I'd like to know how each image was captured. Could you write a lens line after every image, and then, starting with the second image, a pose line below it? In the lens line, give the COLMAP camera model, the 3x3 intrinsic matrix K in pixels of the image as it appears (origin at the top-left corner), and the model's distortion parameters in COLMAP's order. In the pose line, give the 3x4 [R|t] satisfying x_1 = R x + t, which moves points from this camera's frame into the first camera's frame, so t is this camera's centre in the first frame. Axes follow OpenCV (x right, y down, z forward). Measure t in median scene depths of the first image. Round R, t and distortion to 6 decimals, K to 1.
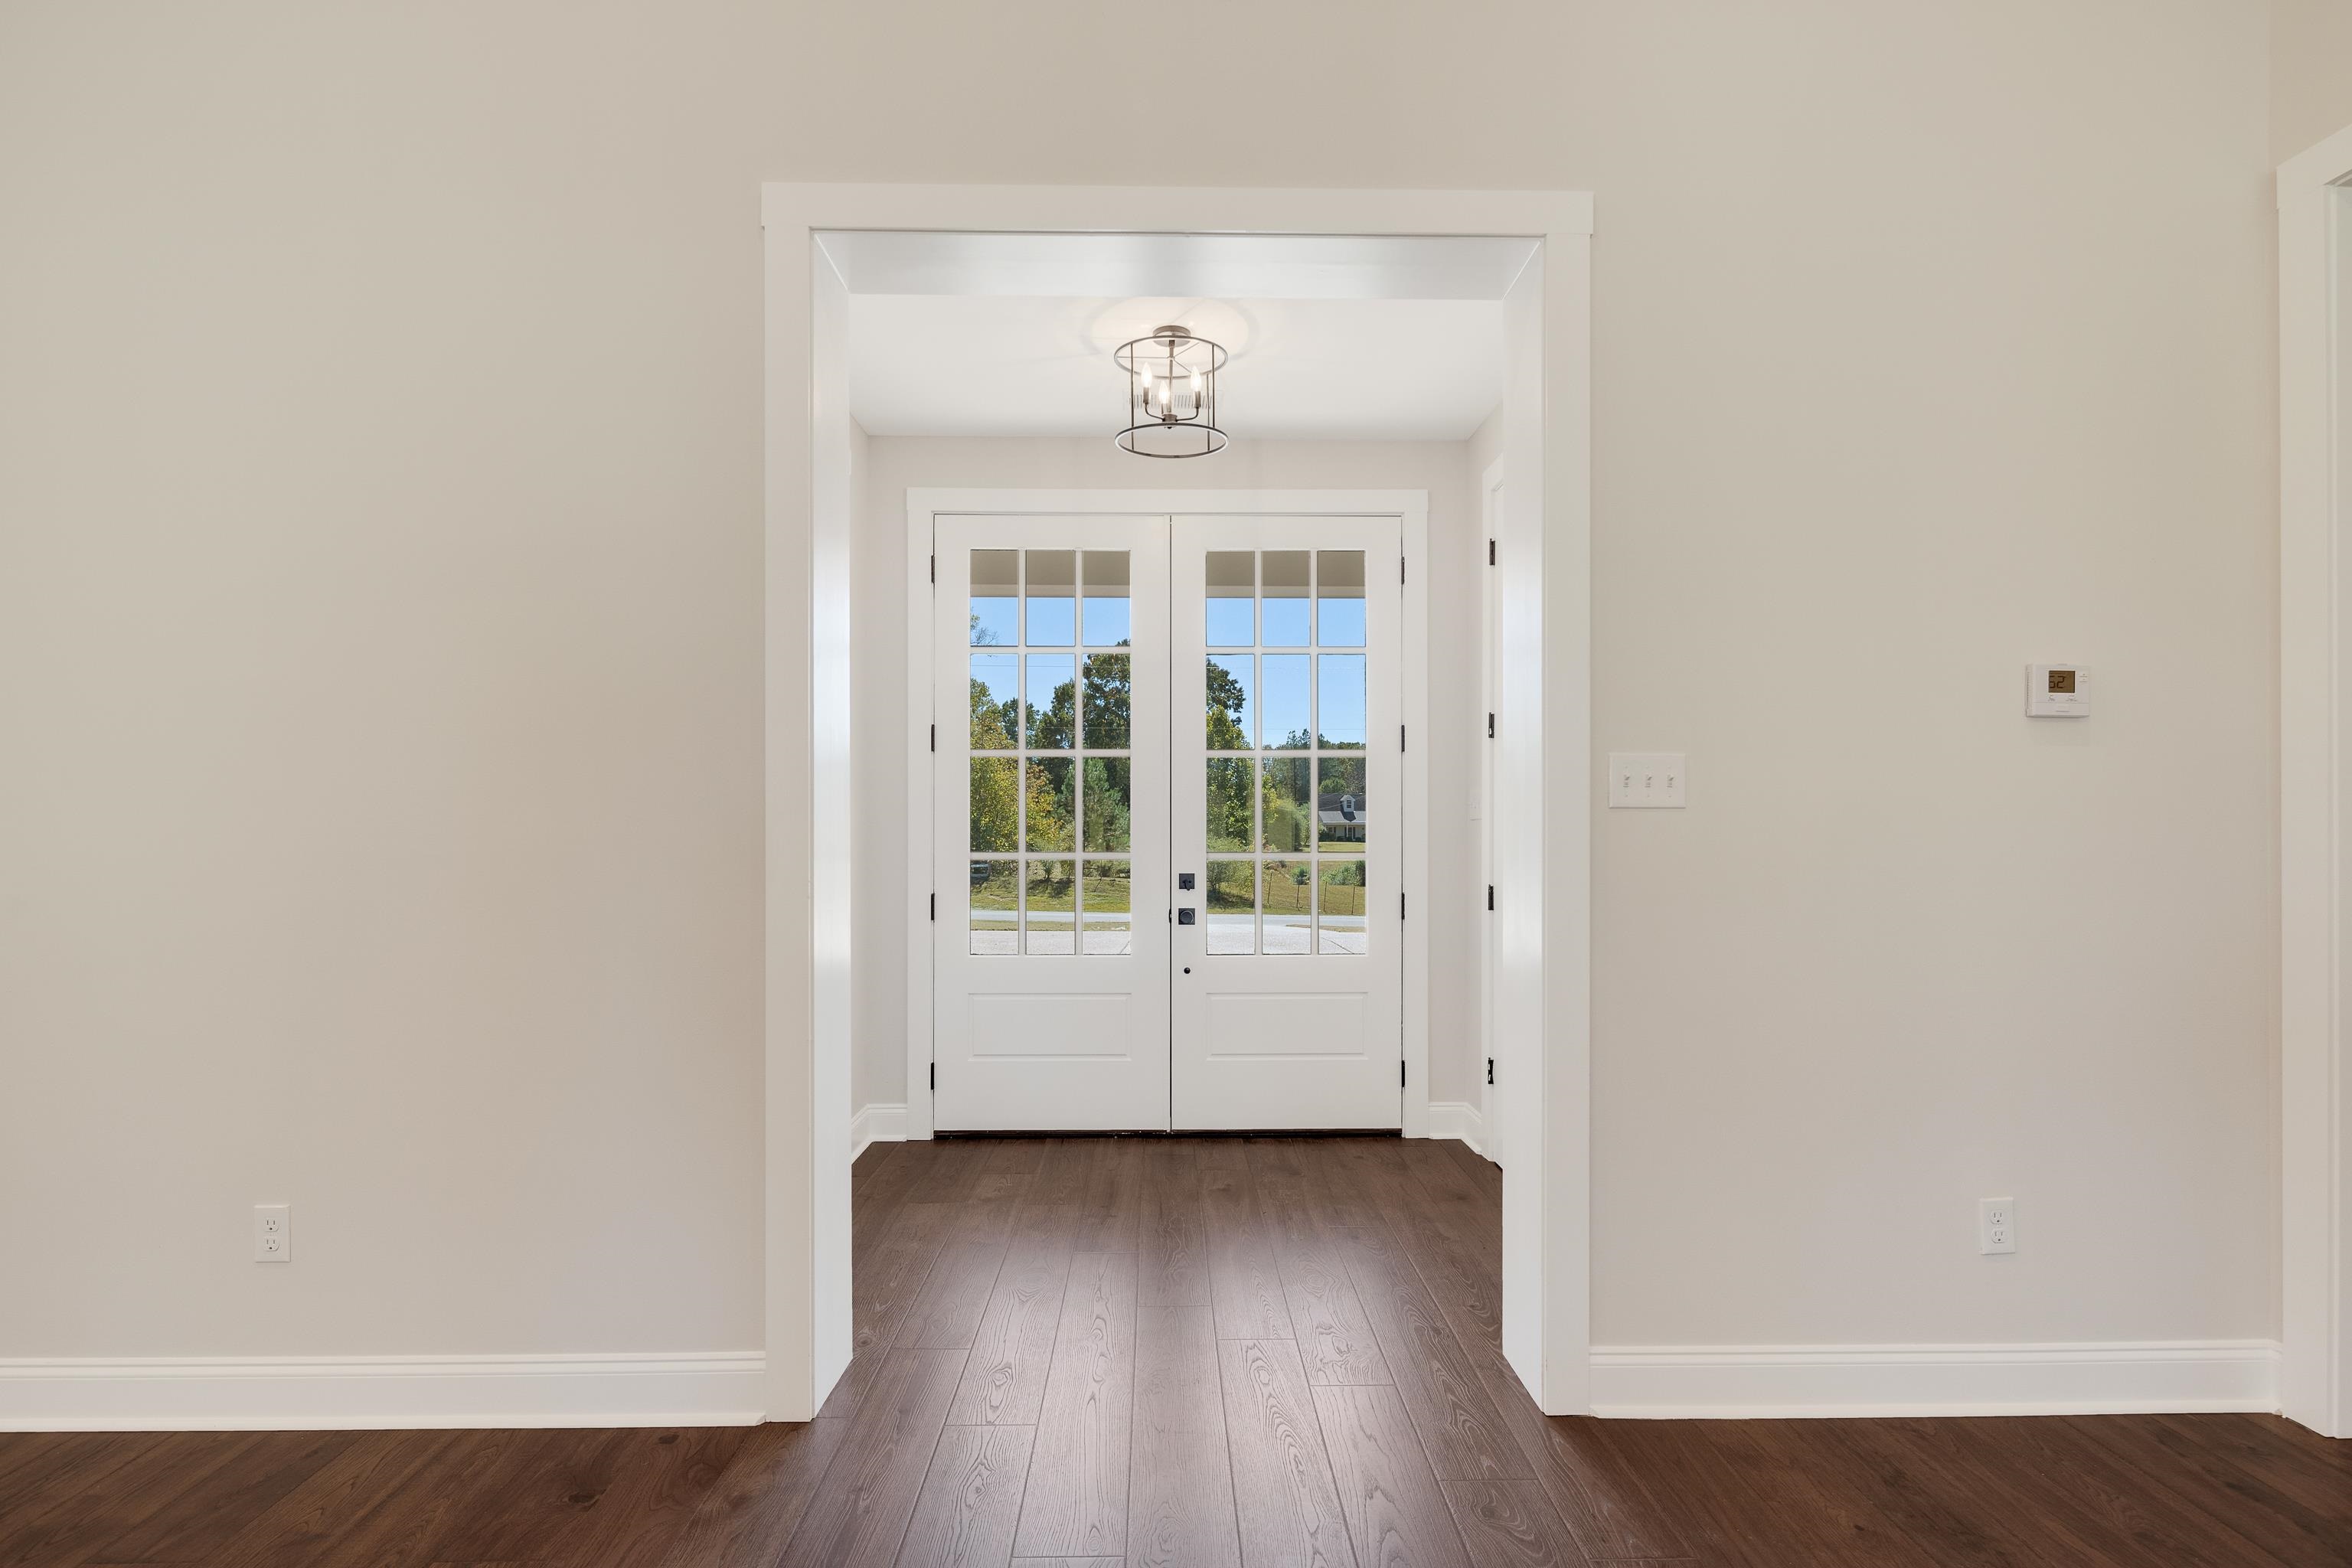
lens RADIAL K [[1155.7, 0, 1180.3], [0, 1155.7, 830.2], [0, 0, 1]] dist [-0.000296, -0.000273]
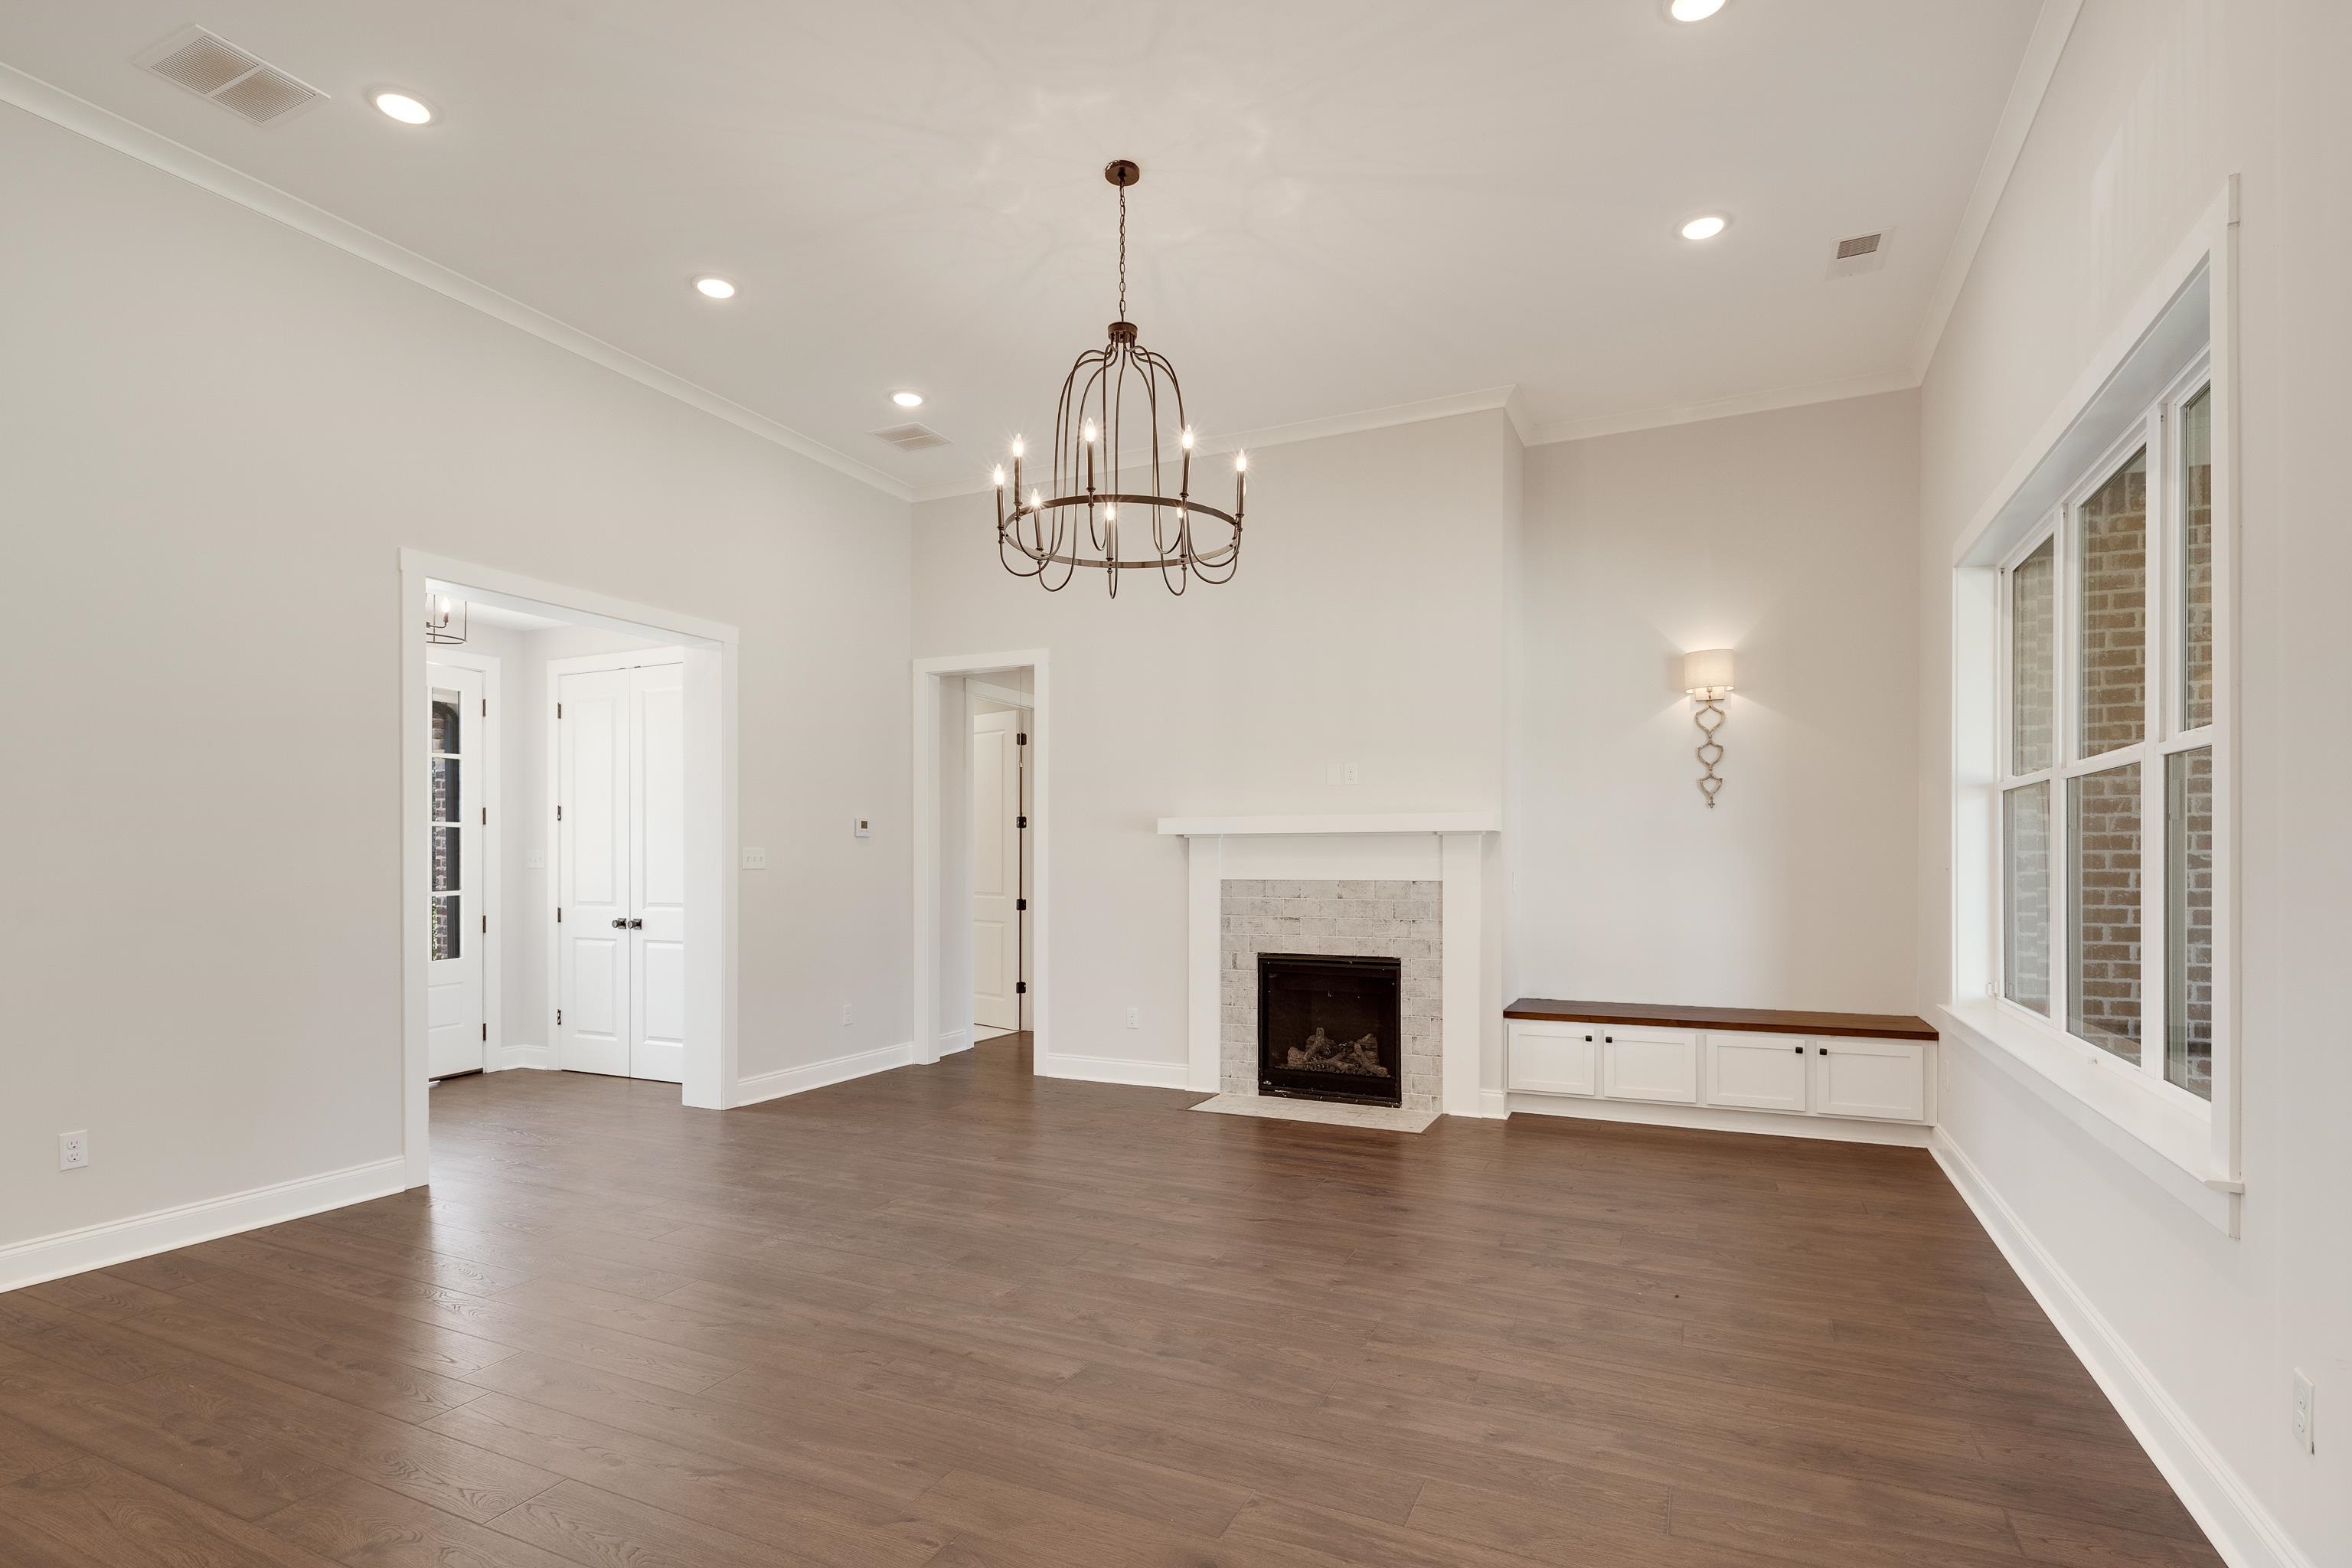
lens RADIAL K [[1144.2, 0, 1168.1], [0, 1144.2, 822.4], [0, 0, 1]] dist [0.000315, -0.000737]
pose [[0.451401, 0.029372, 0.891838, -1.465942], [-0.000754, 0.999470, -0.032535, -0.041417], [-0.892321, 0.014014, 0.451184, -0.986389]]
